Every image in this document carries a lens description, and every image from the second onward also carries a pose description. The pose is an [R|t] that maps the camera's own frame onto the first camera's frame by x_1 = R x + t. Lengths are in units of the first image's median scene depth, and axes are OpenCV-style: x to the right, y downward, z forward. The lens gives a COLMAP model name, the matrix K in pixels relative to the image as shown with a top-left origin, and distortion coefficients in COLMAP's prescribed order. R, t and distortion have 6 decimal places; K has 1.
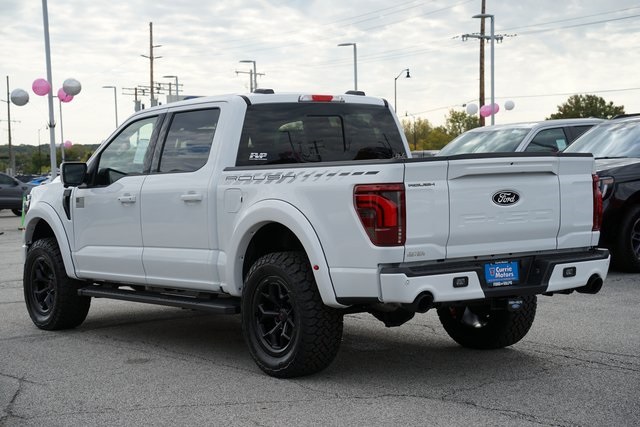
lens RADIAL K [[1204.6, 0, 320.4], [0, 1204.6, 212.0], [0, 0, 1]] dist [0.479529, 0.000000]
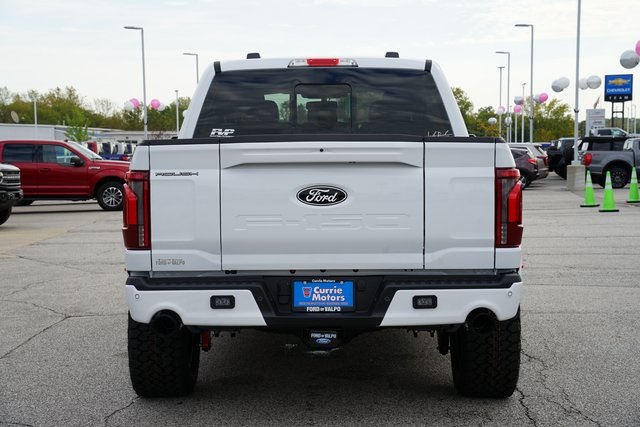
lens RADIAL K [[1214.2, 0, 320.0], [0, 1214.2, 215.0], [0, 0, 1]] dist [0.452301, 0.000000]
pose [[0.786479, 0.055794, -0.615092, 0.603549], [-0.036158, 0.998363, 0.044327, -0.032416], [0.616558, -0.012621, 0.787208, 0.405405]]
